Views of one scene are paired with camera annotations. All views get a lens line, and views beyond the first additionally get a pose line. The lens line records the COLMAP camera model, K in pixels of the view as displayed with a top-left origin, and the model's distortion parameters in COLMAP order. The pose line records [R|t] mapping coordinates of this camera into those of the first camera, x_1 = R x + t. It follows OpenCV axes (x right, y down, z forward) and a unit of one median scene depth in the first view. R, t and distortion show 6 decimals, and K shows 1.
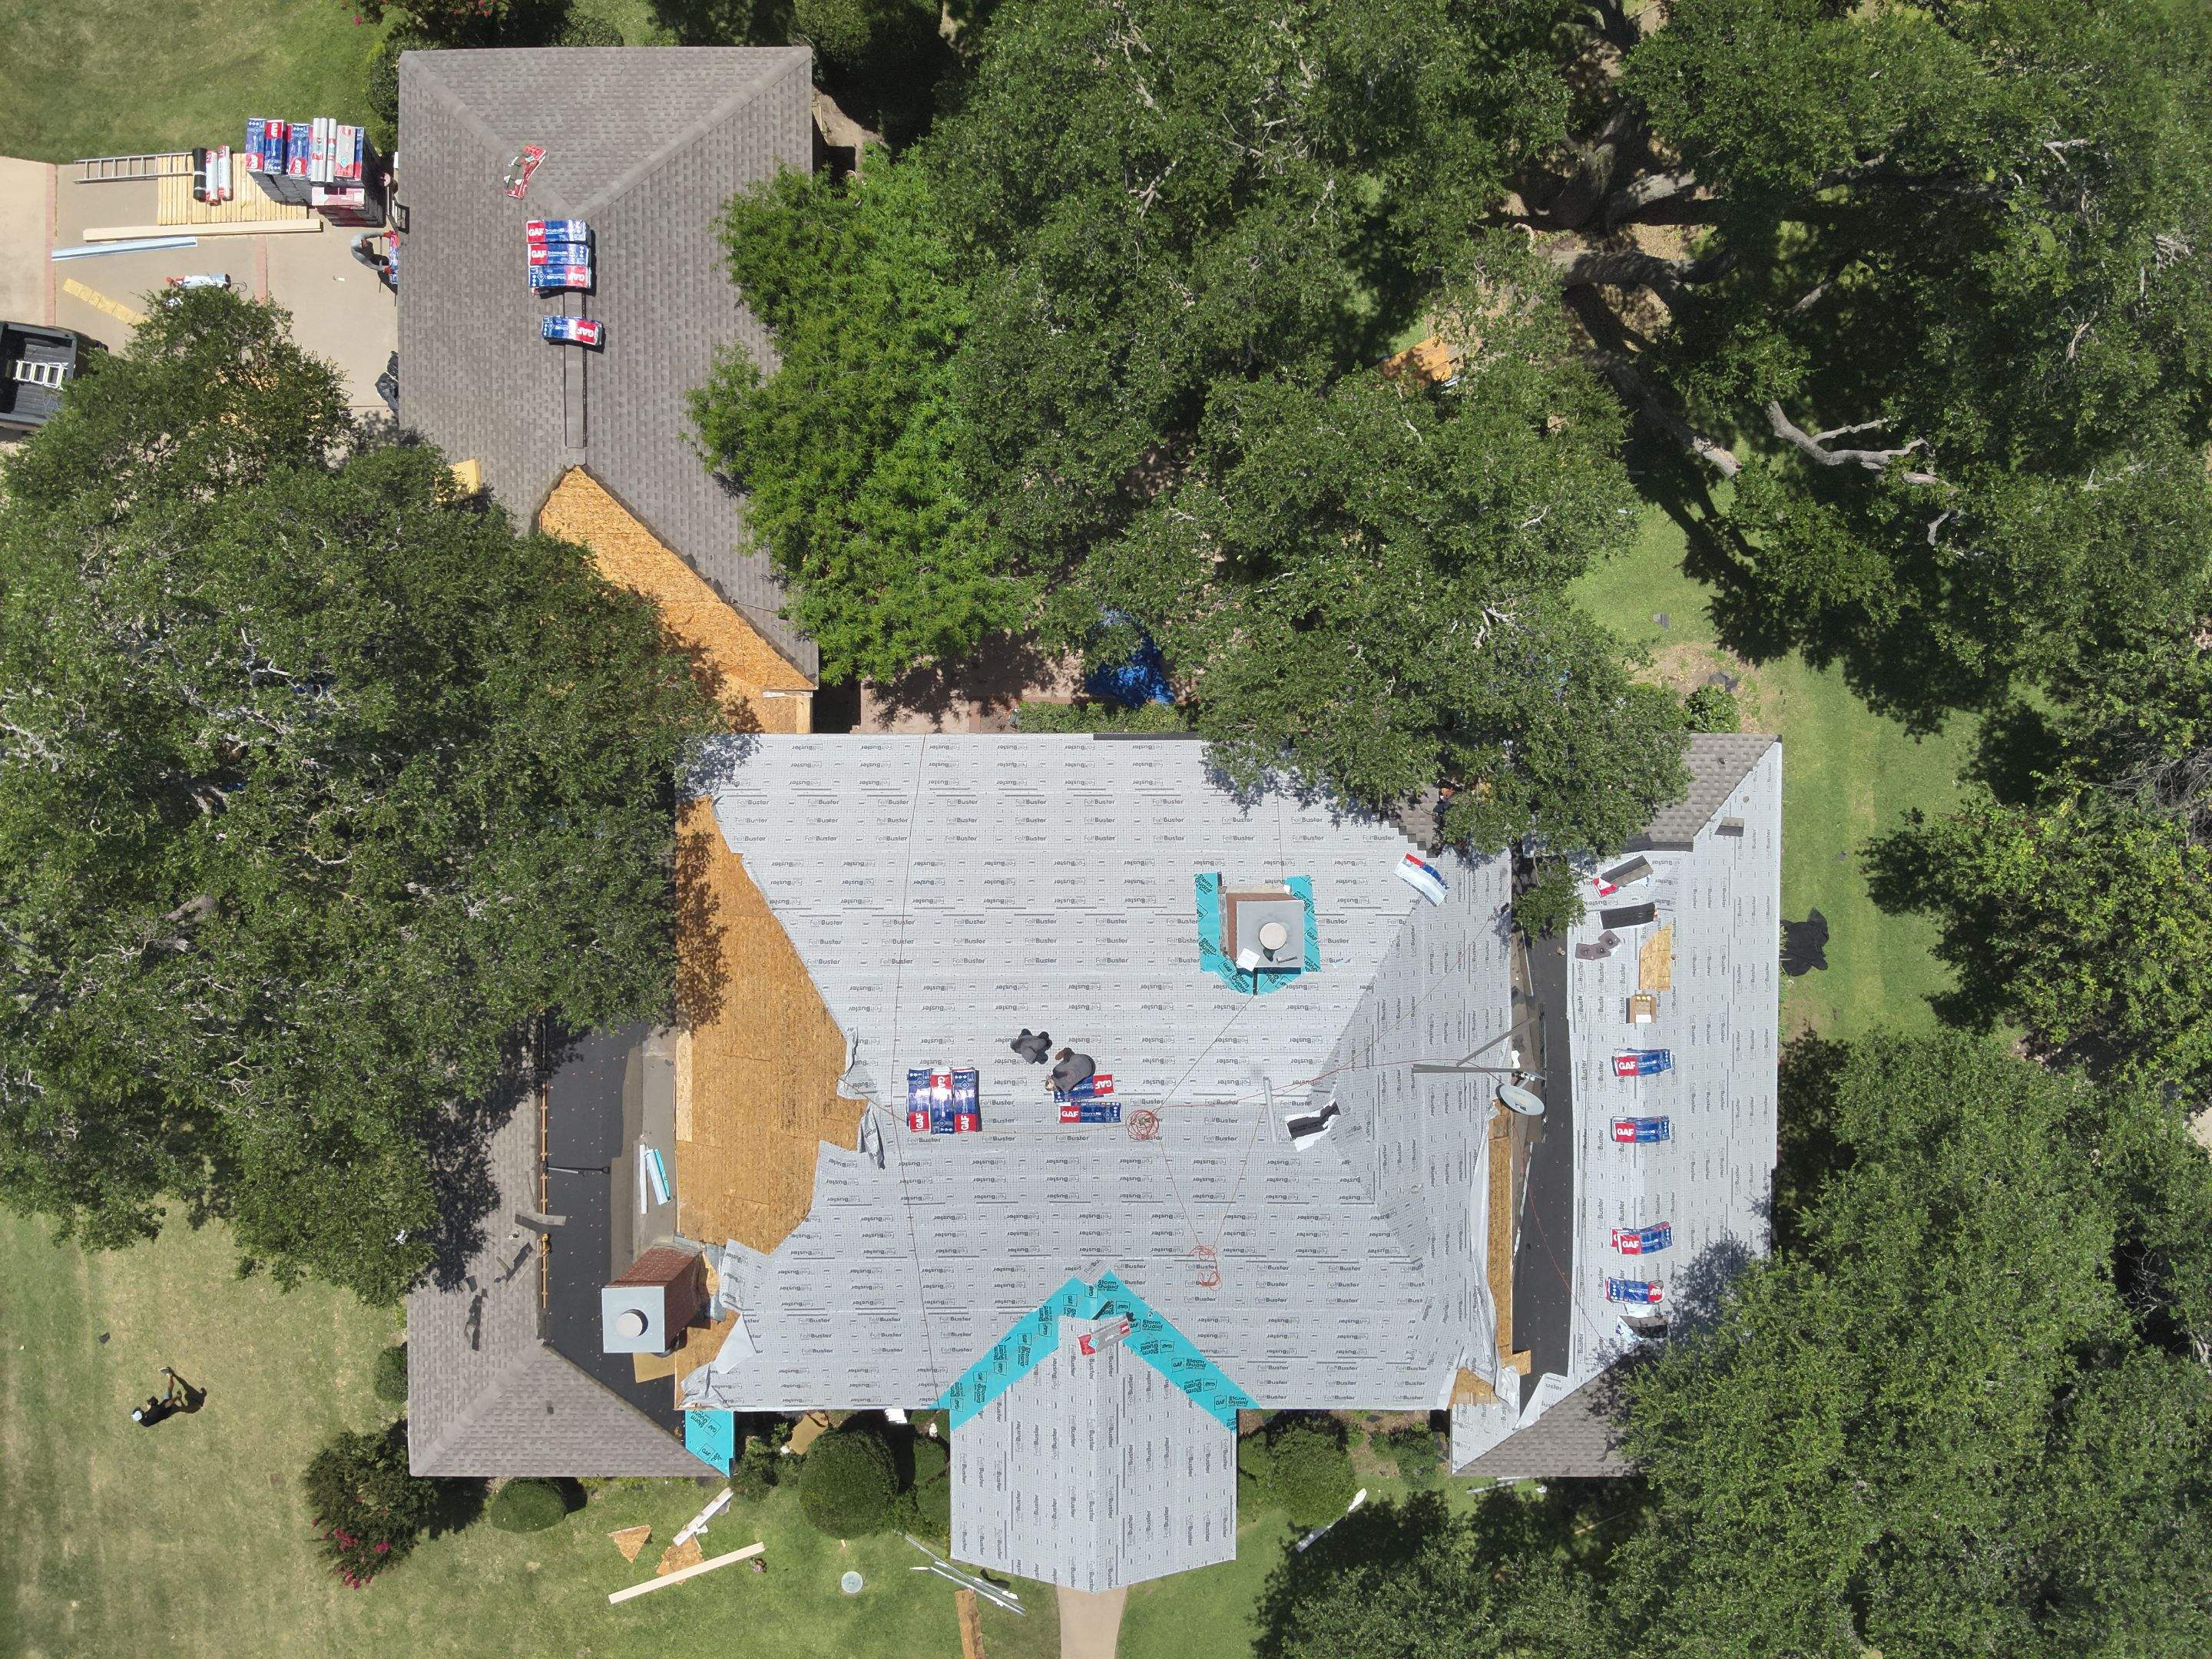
lens RADIAL K [[1585.0, 0, 1085.0], [0, 1585.0, 837.8], [0, 0, 1]] dist [0.137827, -0.233490]
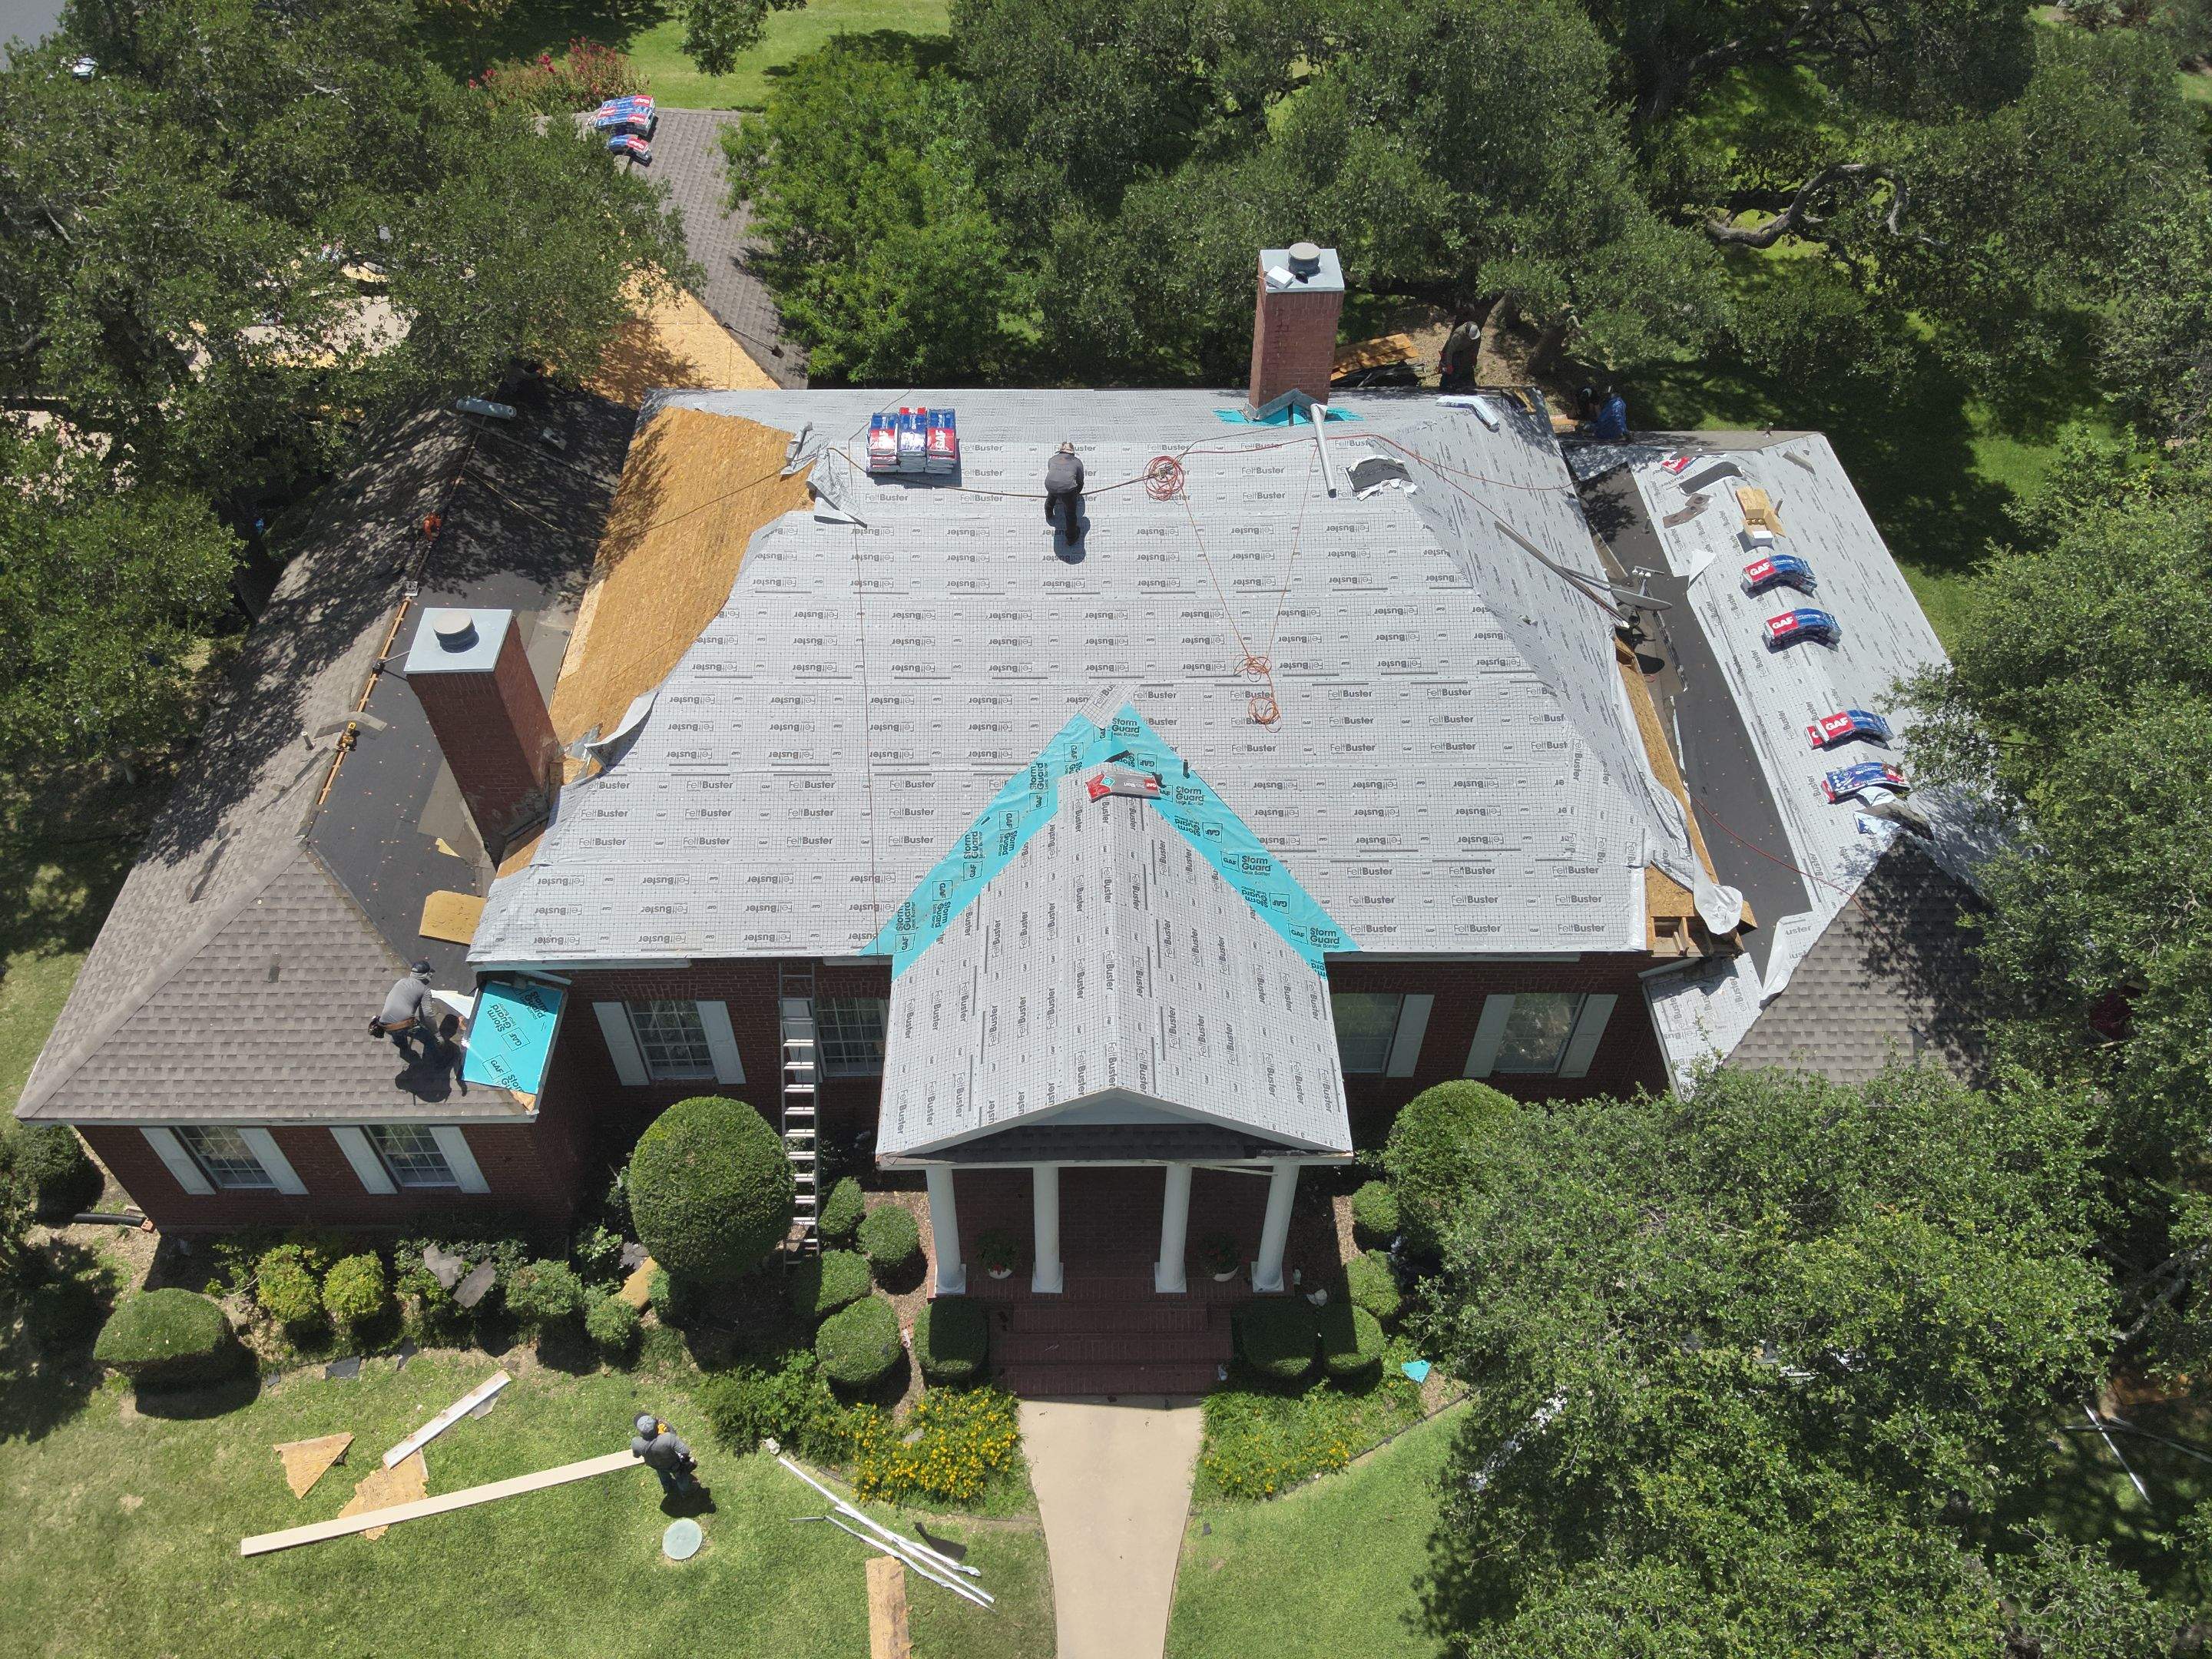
lens RADIAL K [[1585.0, 0, 1085.0], [0, 1585.0, 837.8], [0, 0, 1]] dist [0.137827, -0.233490]
pose [[0.999910, -0.005829, 0.012081, -0.012707], [0.012558, 0.723353, -0.690364, 0.776532], [-0.004715, 0.690453, 0.723362, 0.495889]]
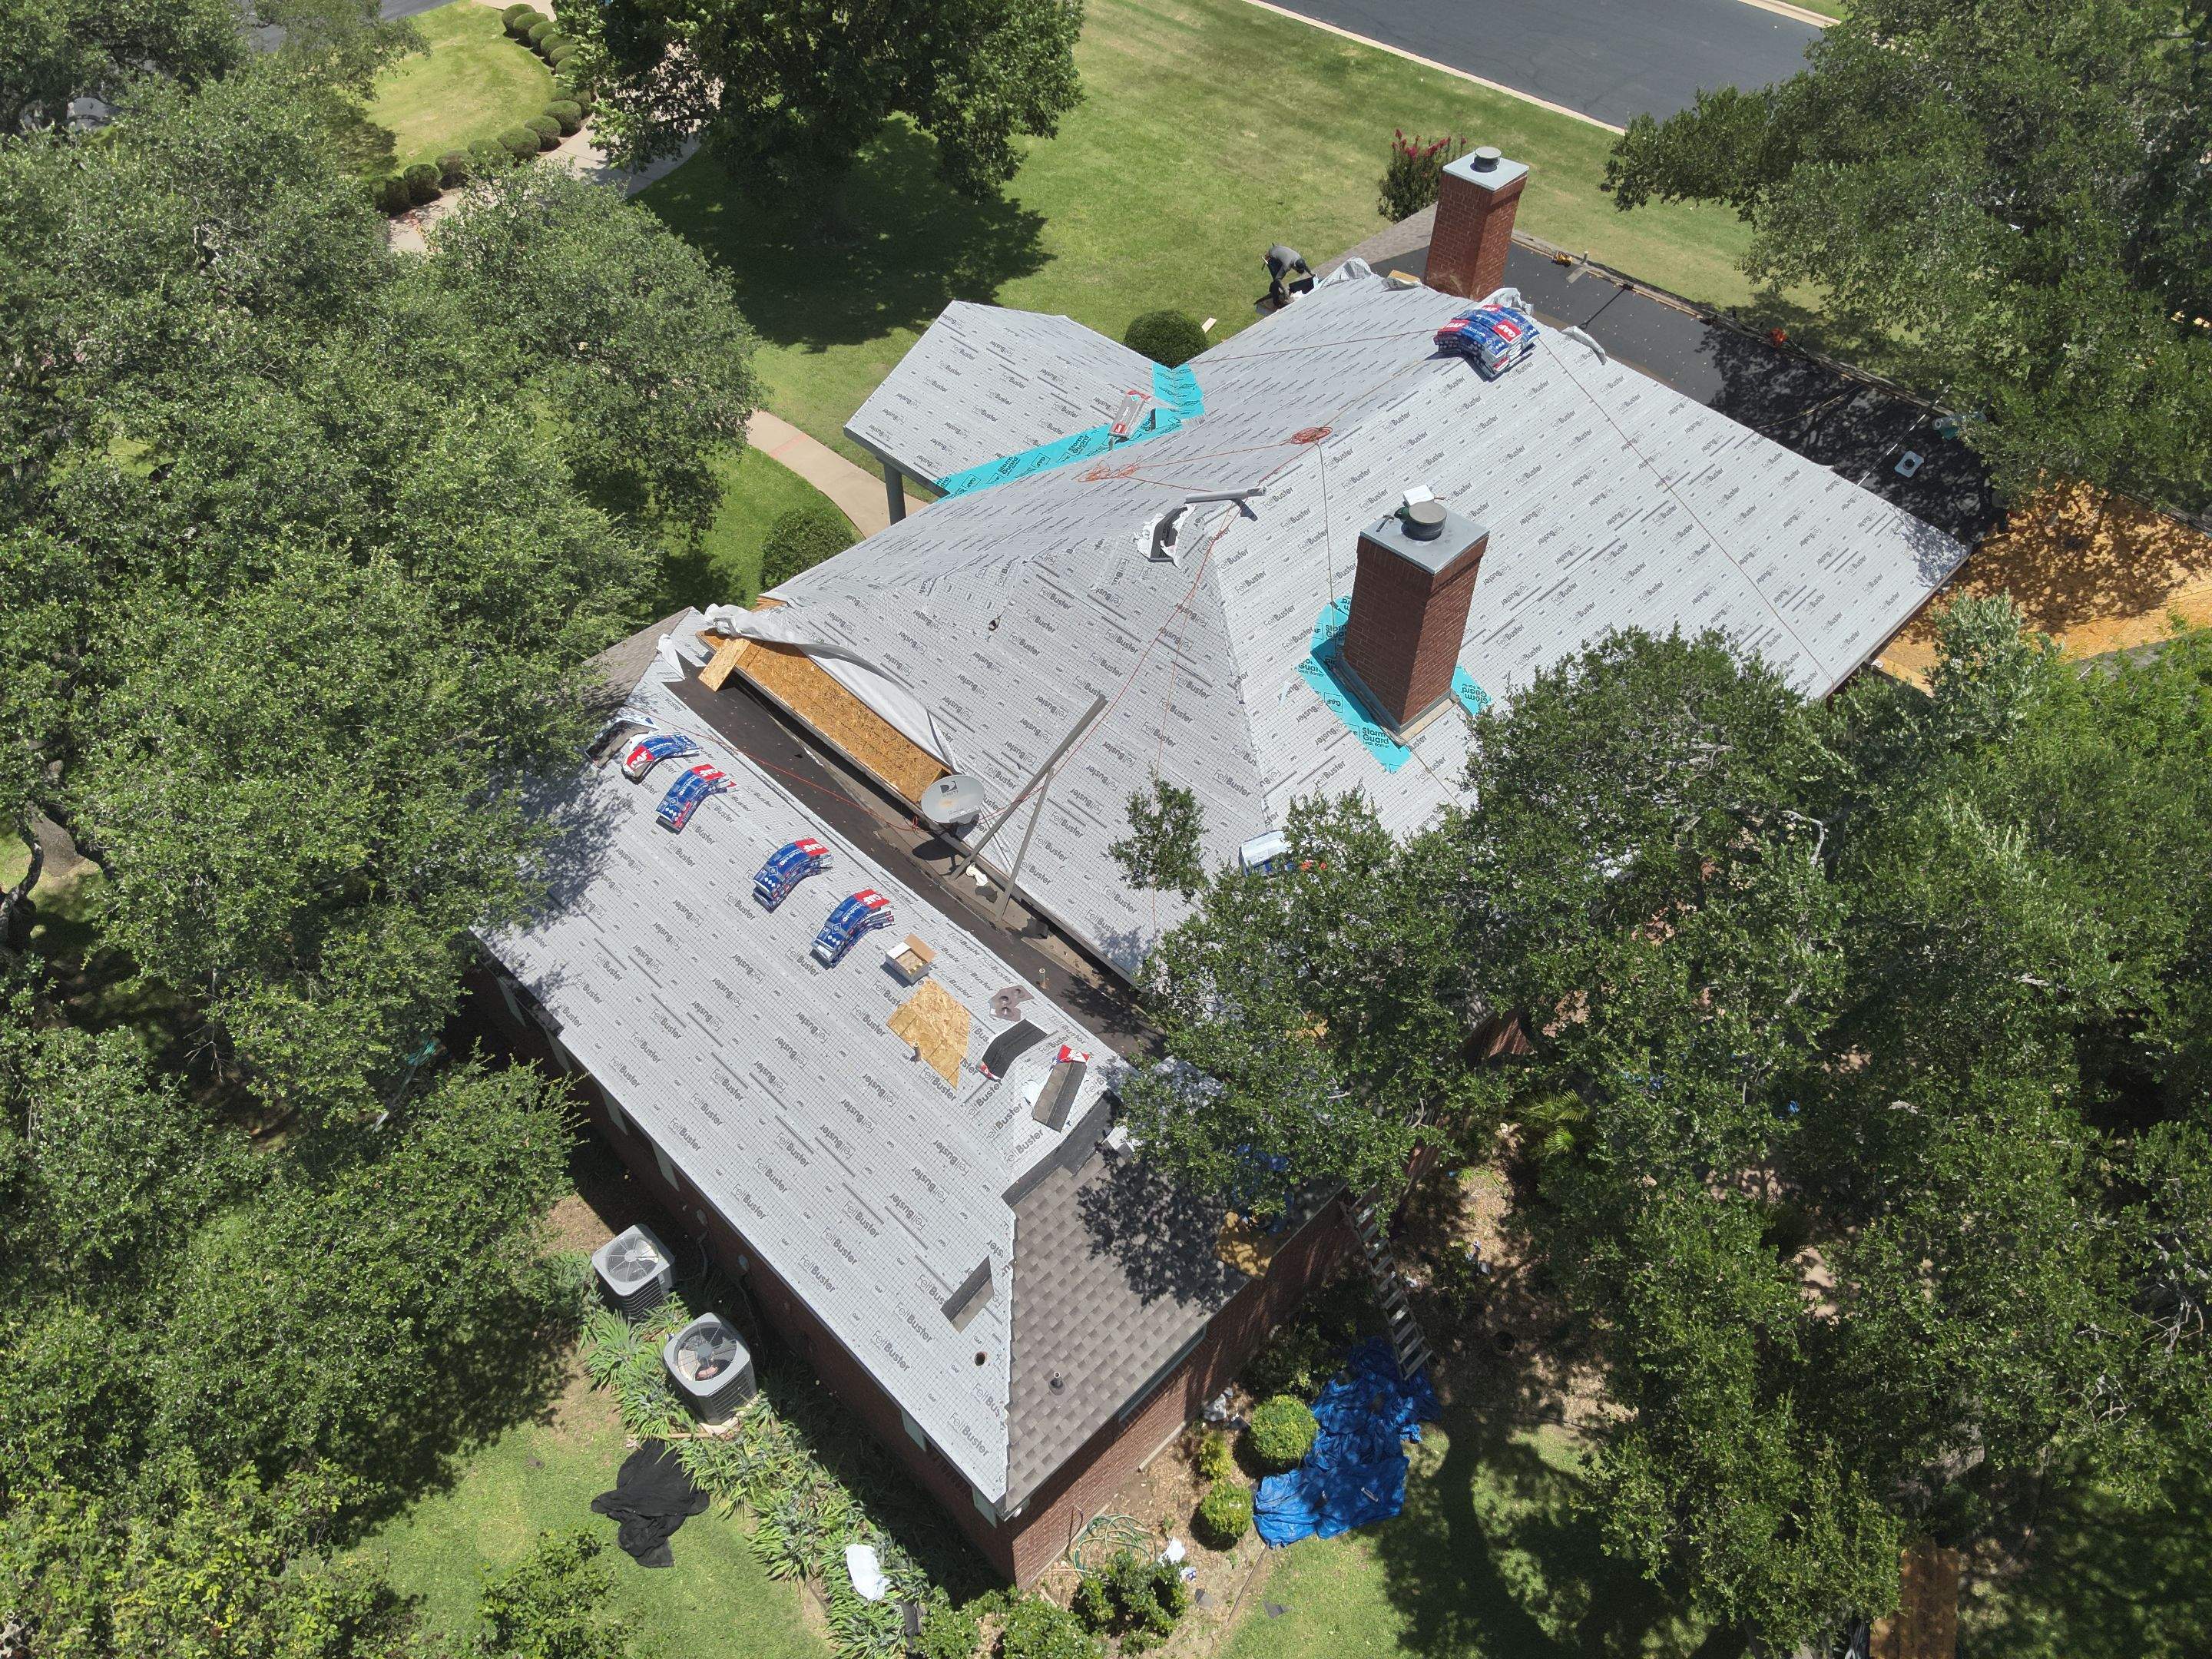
lens RADIAL K [[1591.7, 0, 1090.3], [0, 1591.7, 842.8], [0, 0, 1]] dist [0.123448, -0.211508]
pose [[-0.710090, 0.515932, -0.479152, 0.567393], [-0.703935, -0.535407, 0.466707, -0.219039], [-0.015752, 0.668695, 0.743370, 0.472207]]
